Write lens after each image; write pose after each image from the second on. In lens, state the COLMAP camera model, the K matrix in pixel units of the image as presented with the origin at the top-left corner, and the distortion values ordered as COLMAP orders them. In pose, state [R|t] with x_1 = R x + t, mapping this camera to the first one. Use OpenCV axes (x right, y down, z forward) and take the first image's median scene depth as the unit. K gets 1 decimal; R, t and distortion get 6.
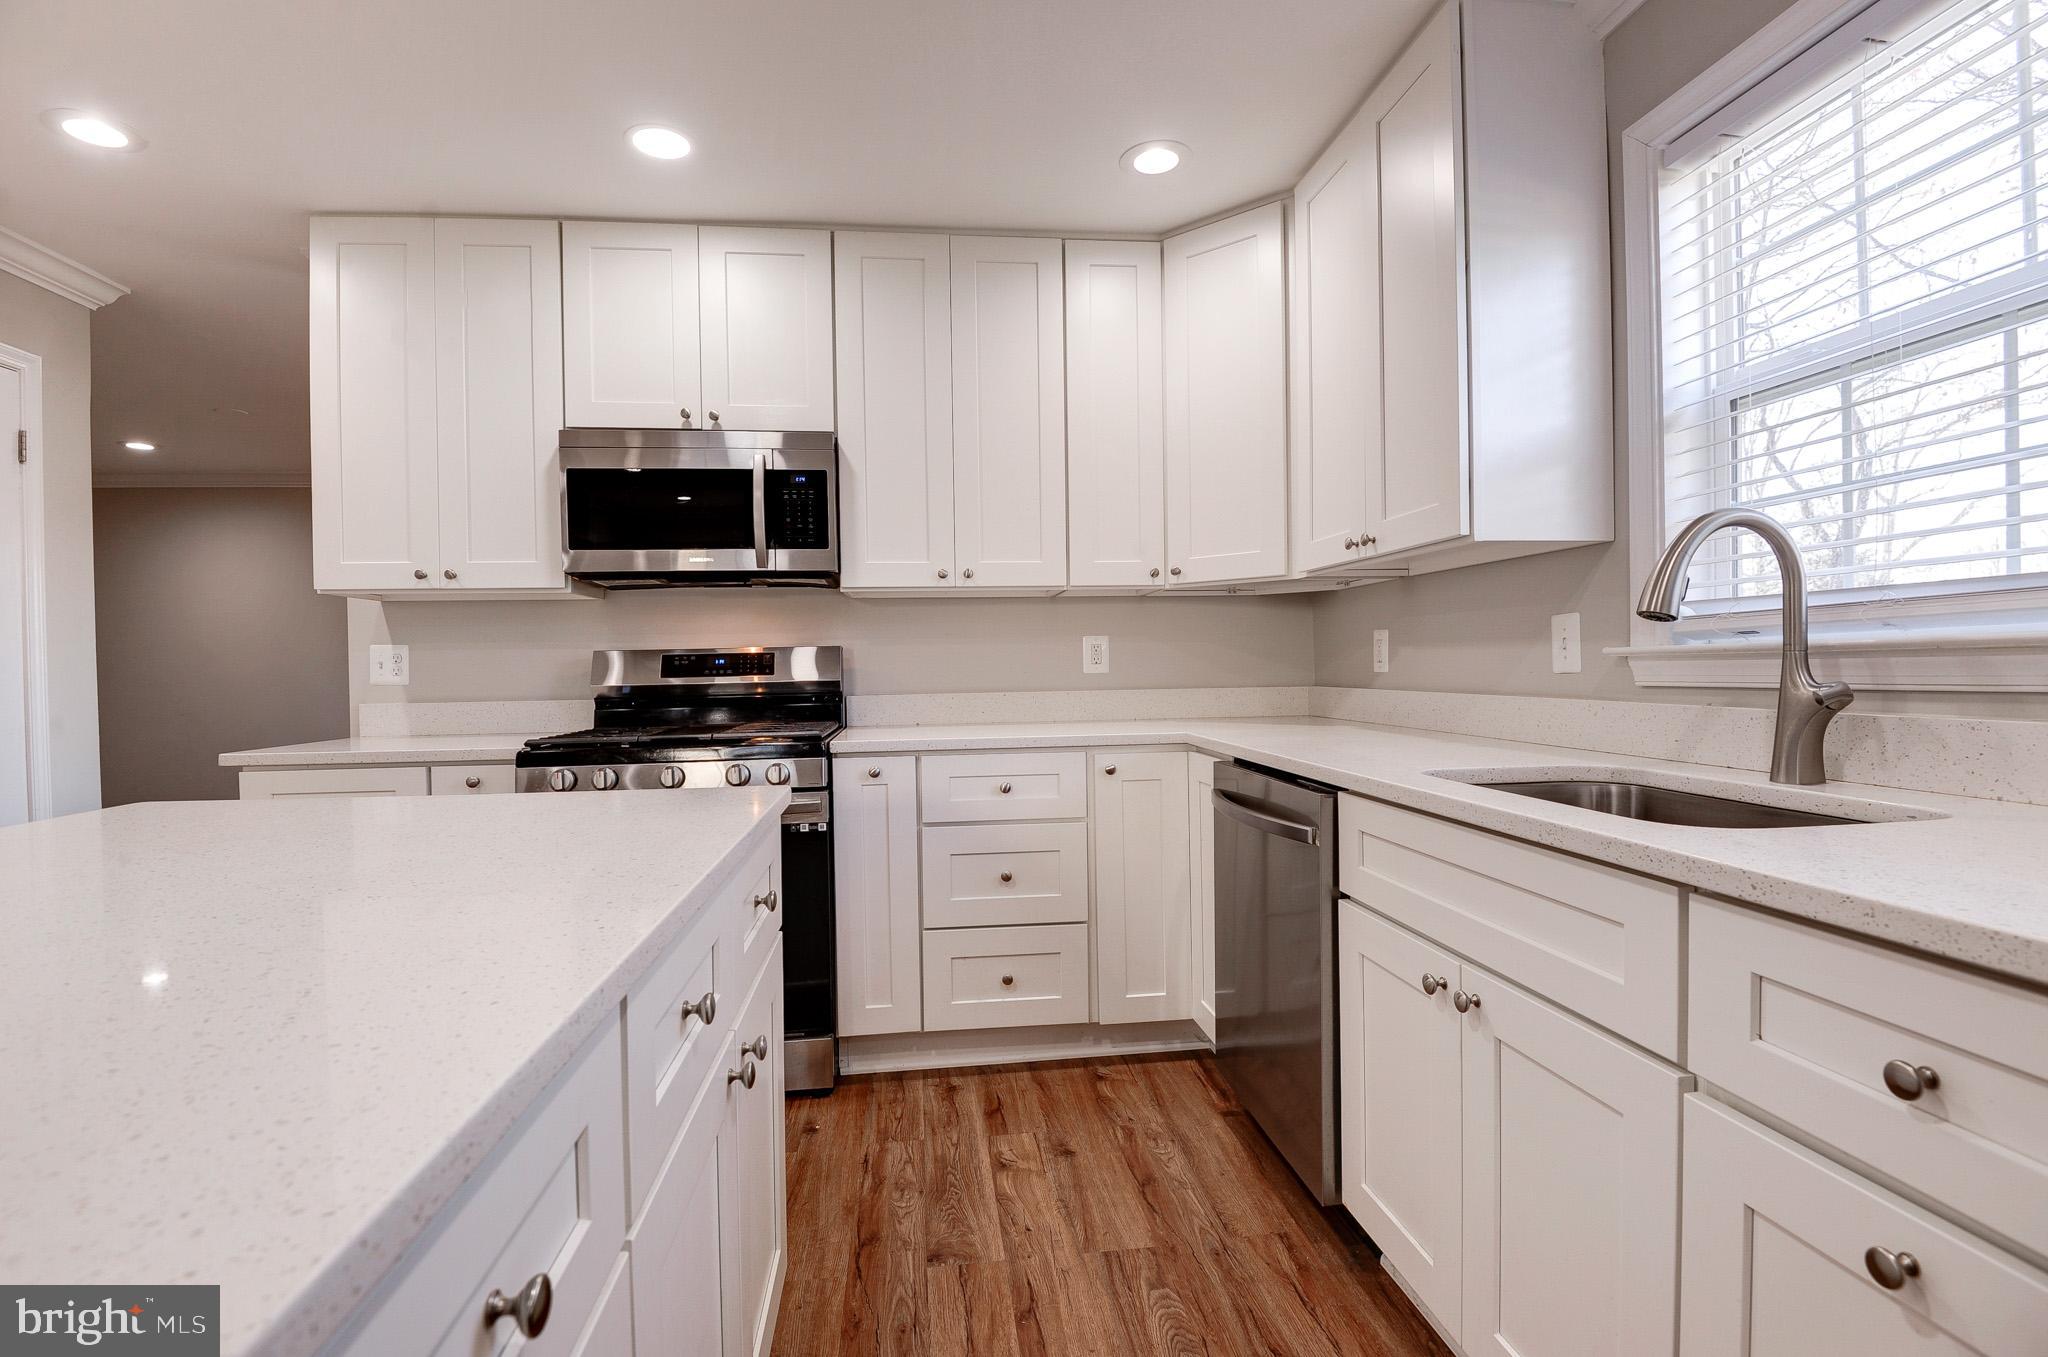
lens RADIAL K [[947.0, 0, 1031.2], [0, 947.0, 677.8], [0, 0, 1]] dist [0.003852, -0.021592]
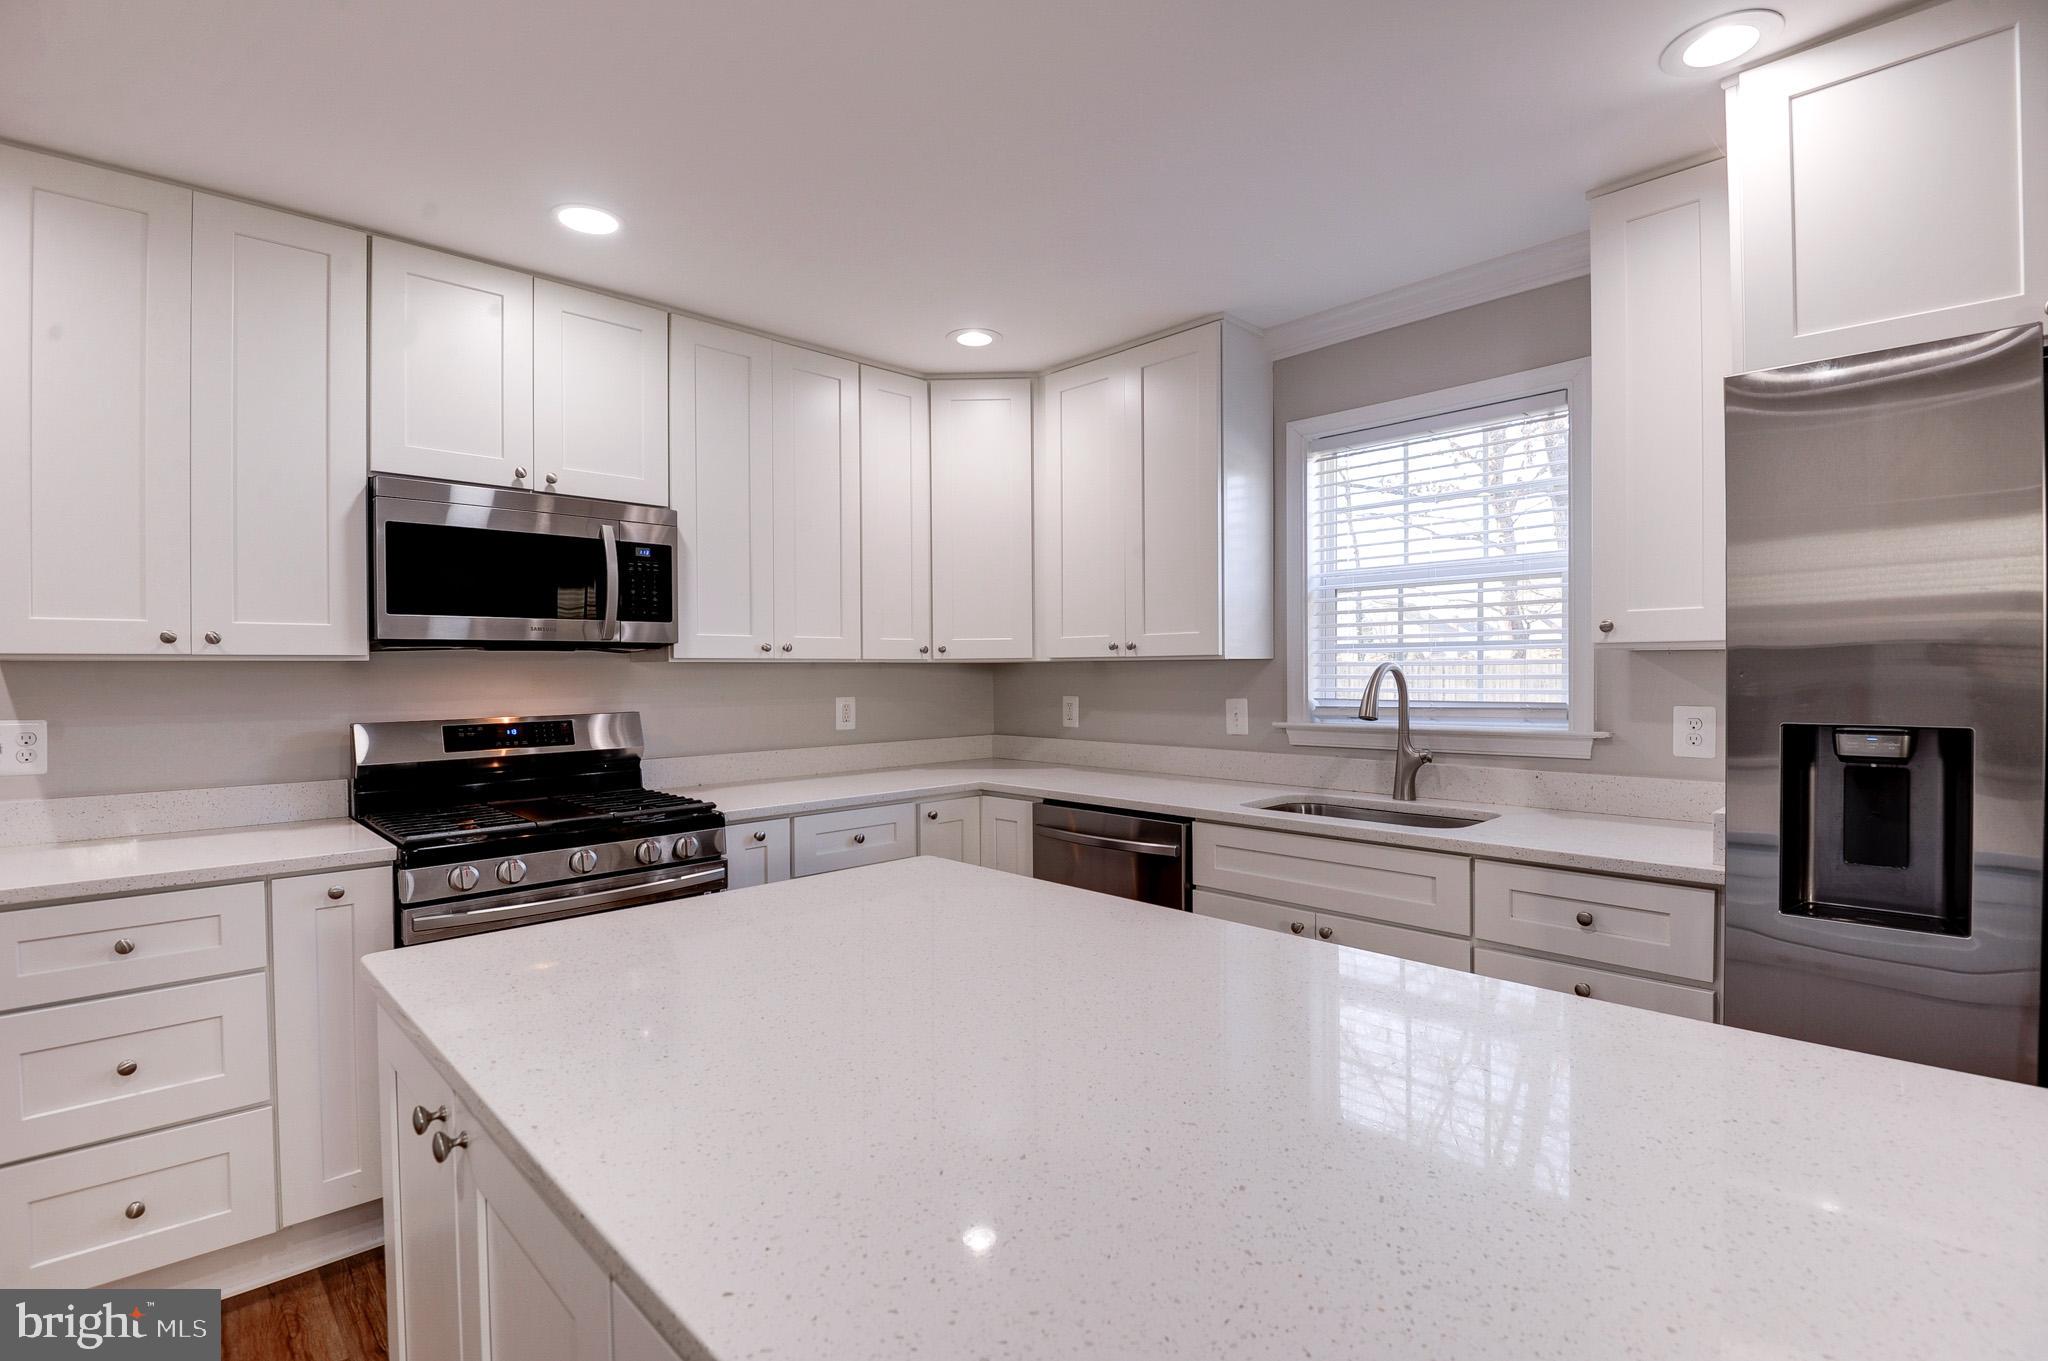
lens RADIAL K [[934.8, 0, 1057.6], [0, 934.8, 679.5], [0, 0, 1]] dist [0.009914, -0.022059]
pose [[0.787938, 0.007505, 0.615709, -0.595586], [0.000955, 0.999910, -0.013409, -0.070269], [-0.615754, 0.011154, 0.787860, -0.068893]]
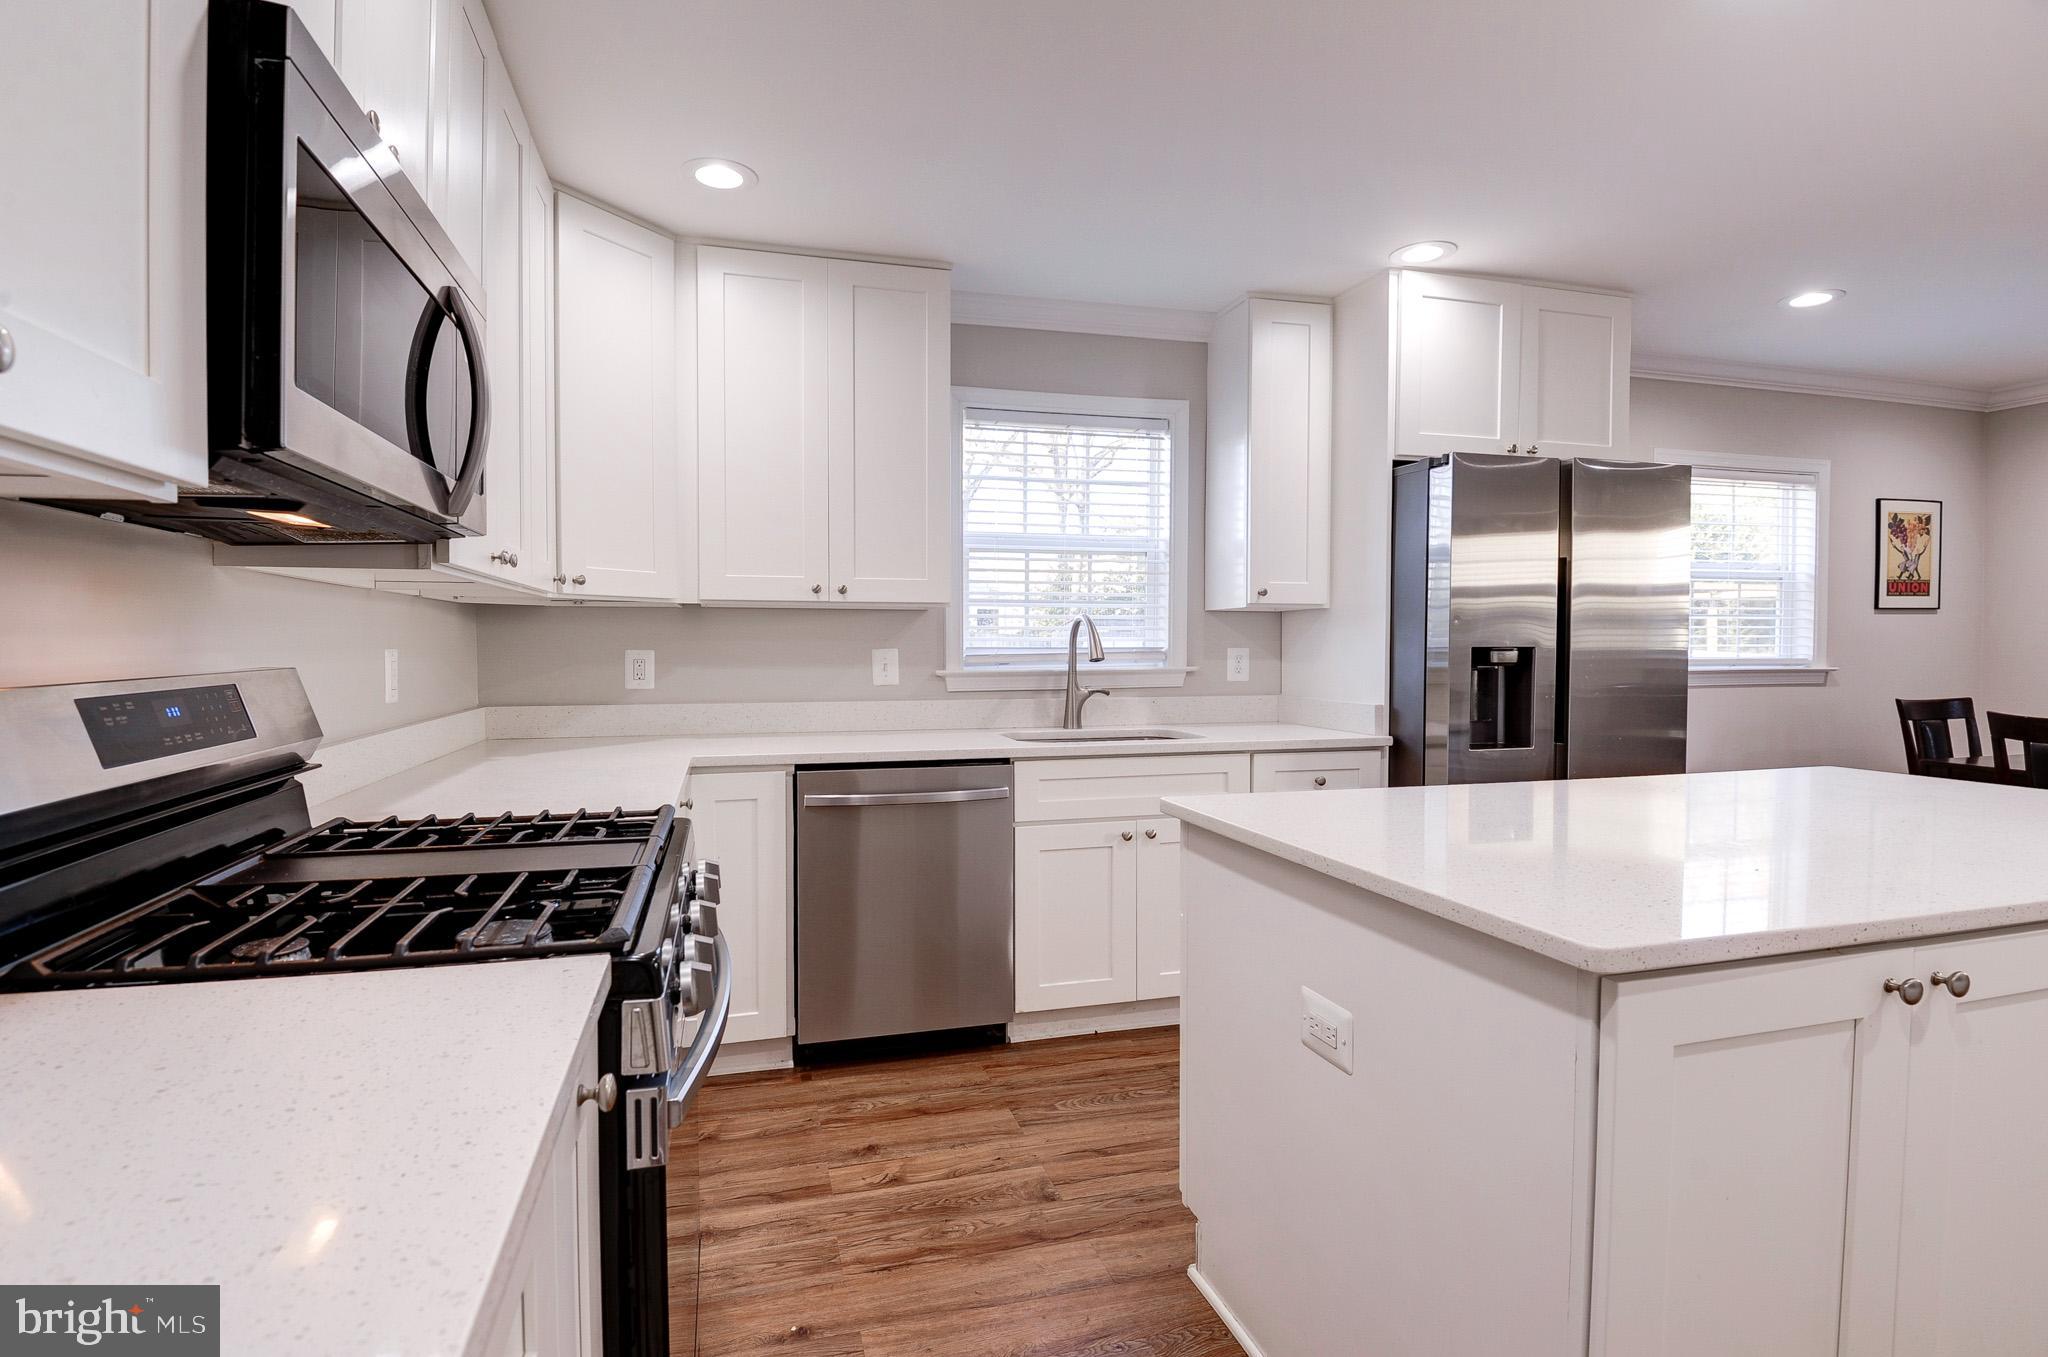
lens RADIAL K [[969.0, 0, 958.0], [0, 969.0, 668.6], [0, 0, 1]] dist [0.013960, -0.022326]
pose [[-0.110971, -0.006732, 0.993801, -0.978229], [0.016349, 0.999829, 0.008598, -0.041203], [-0.993689, 0.017201, -0.110842, 0.943414]]
